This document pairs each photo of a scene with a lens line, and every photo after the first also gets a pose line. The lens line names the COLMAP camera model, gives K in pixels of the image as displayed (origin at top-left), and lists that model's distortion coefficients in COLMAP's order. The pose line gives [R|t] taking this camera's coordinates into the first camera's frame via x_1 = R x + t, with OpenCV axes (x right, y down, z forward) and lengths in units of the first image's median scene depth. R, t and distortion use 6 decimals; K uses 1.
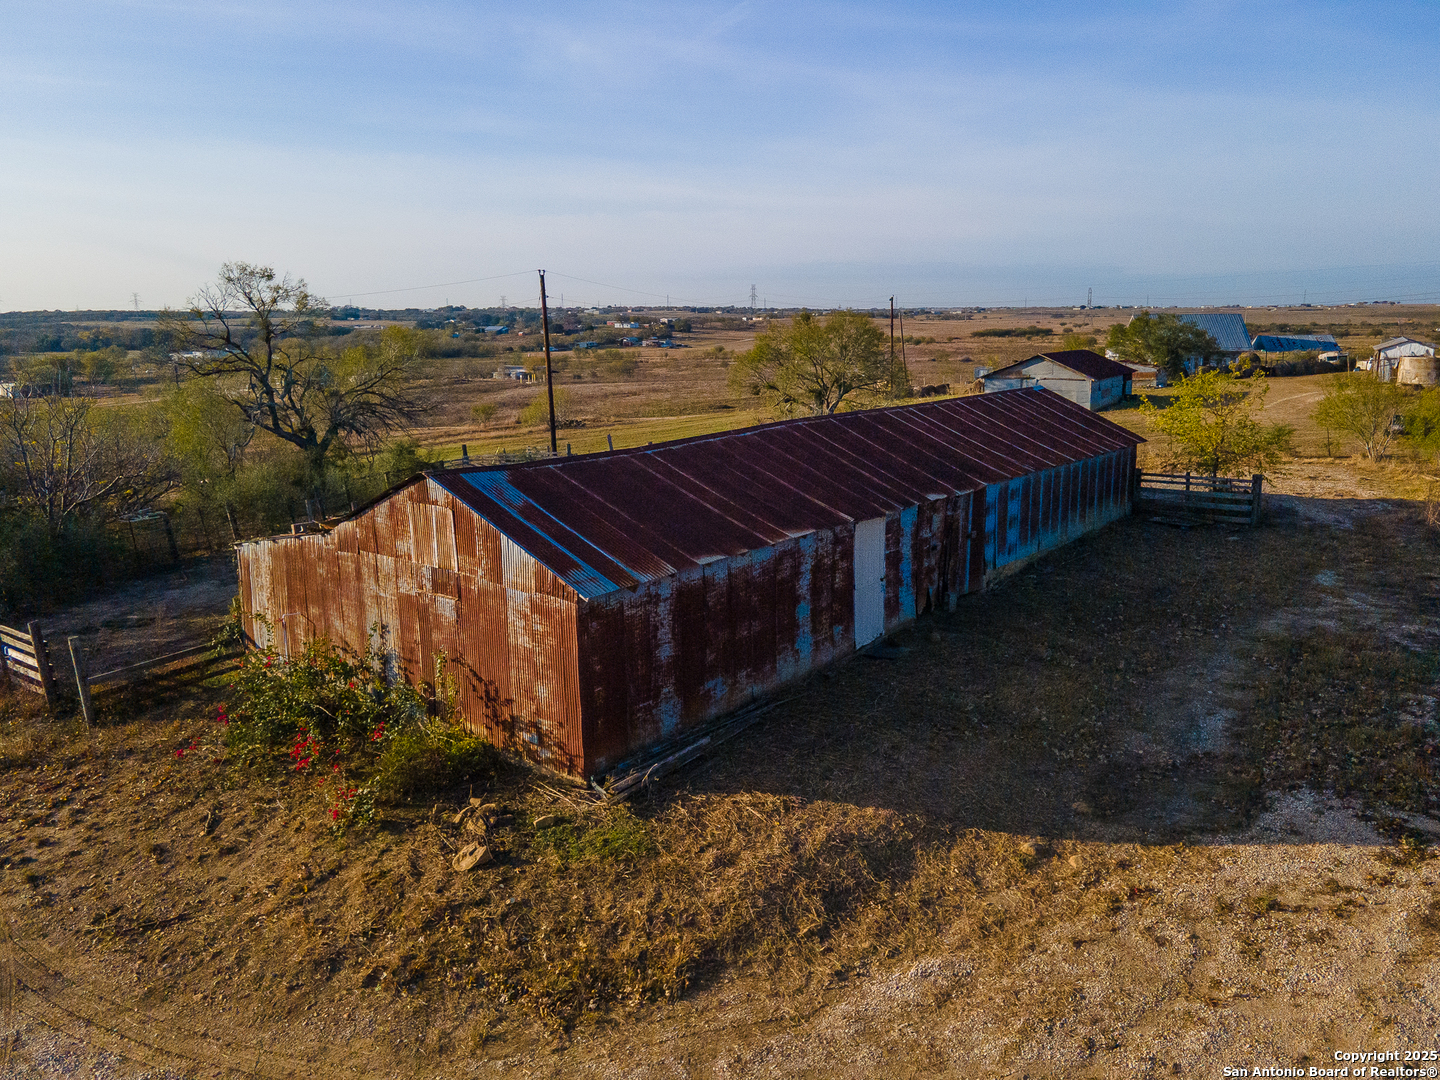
lens RADIAL K [[1045.7, 0, 755.4], [0, 1045.7, 540.8], [0, 0, 1]] dist [0.004539, 0.004129]
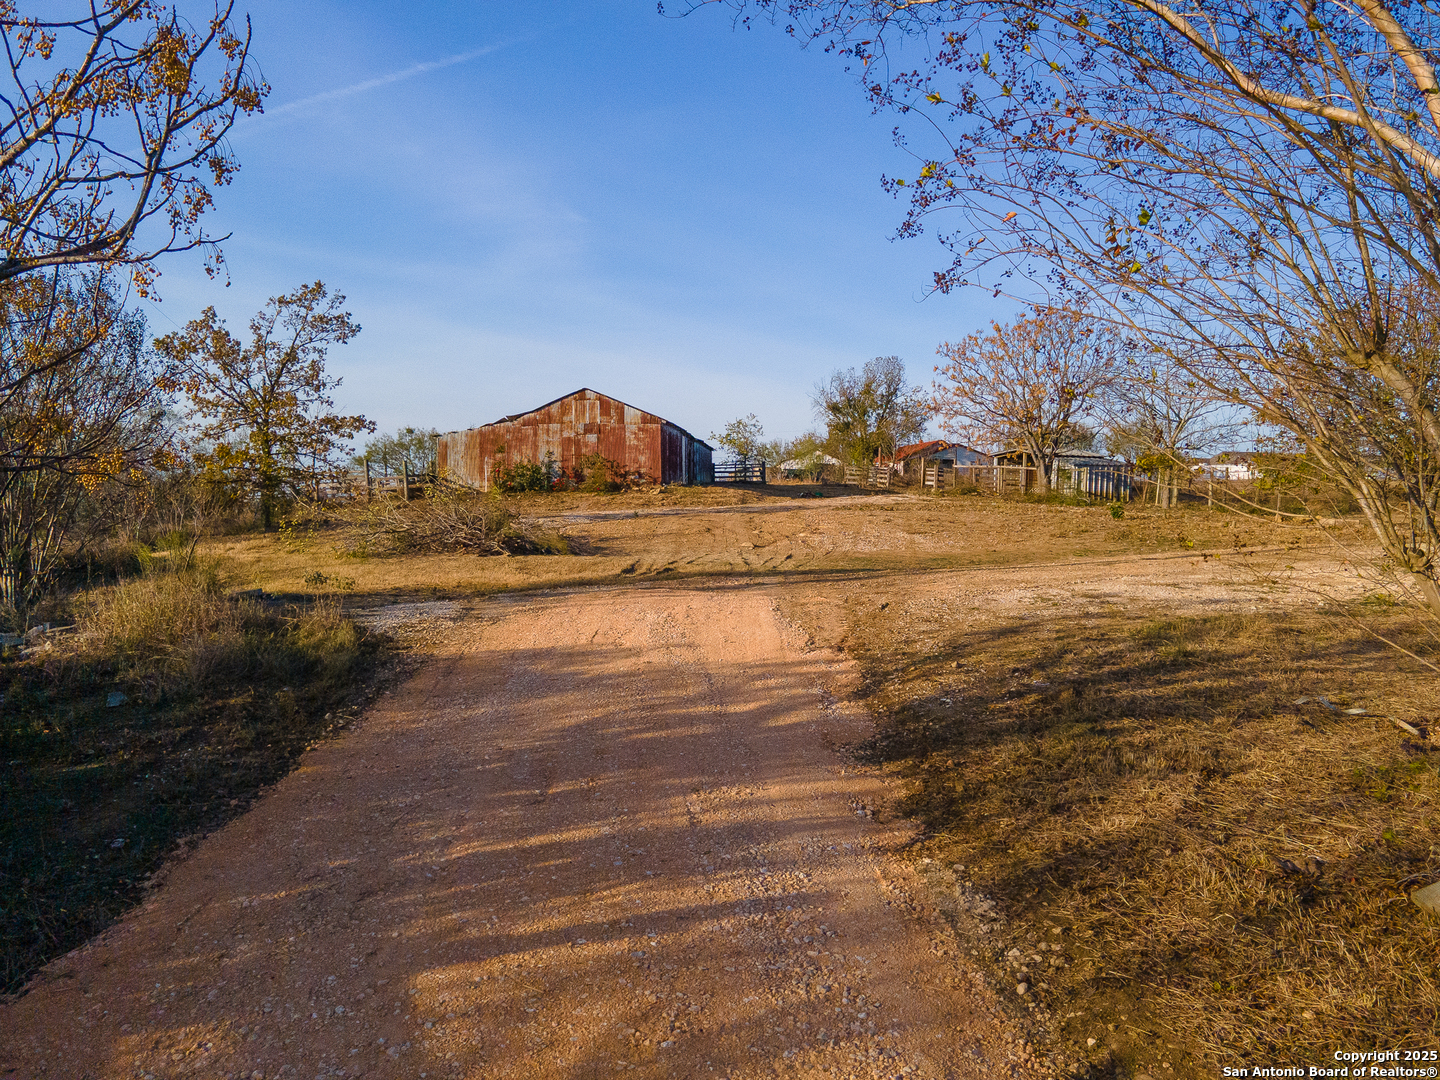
lens RADIAL K [[1019.1, 0, 720.0], [0, 1019.1, 540.0], [0, 0, 1]] dist [0.006302, 0.009349]
pose [[0.819353, -0.002537, 0.573283, -1.582034], [0.117098, 0.979648, -0.163025, 0.817000], [-0.561203, 0.200705, 0.802975, -1.307489]]
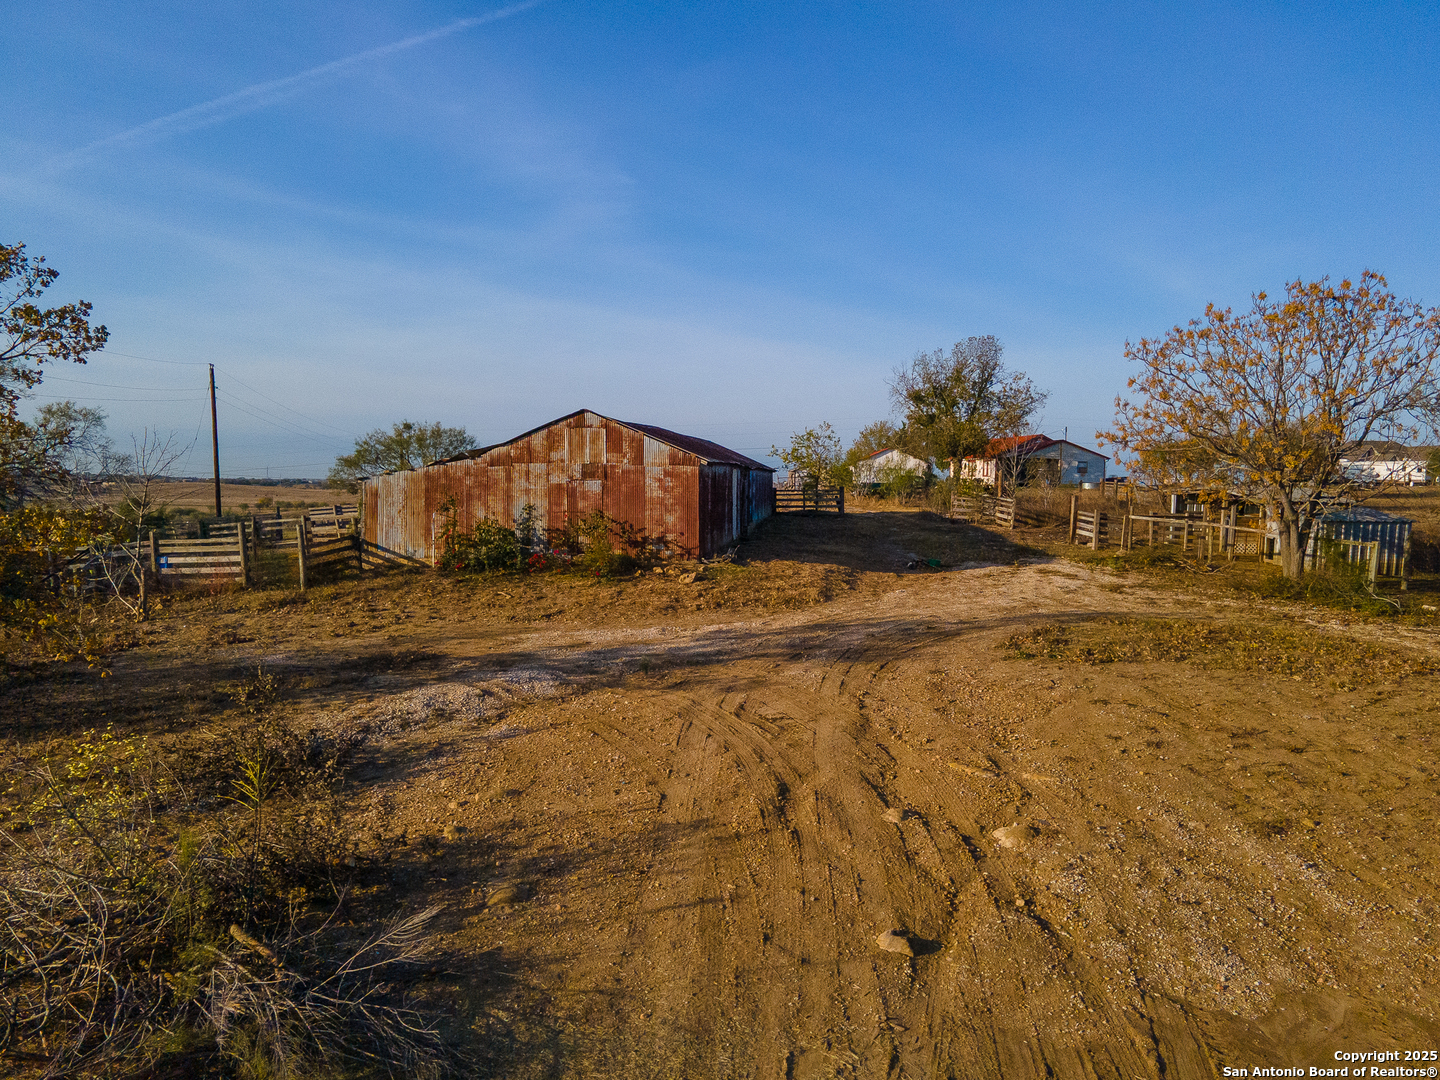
lens RADIAL K [[1025.2, 0, 720.0], [0, 1025.2, 540.0], [0, 0, 1]] dist [0.010949, 0.003781]
pose [[0.847701, -0.007692, 0.530418, -1.062899], [0.095253, 0.985850, -0.137935, 0.426315], [-0.521852, 0.167451, 0.836439, -0.577898]]
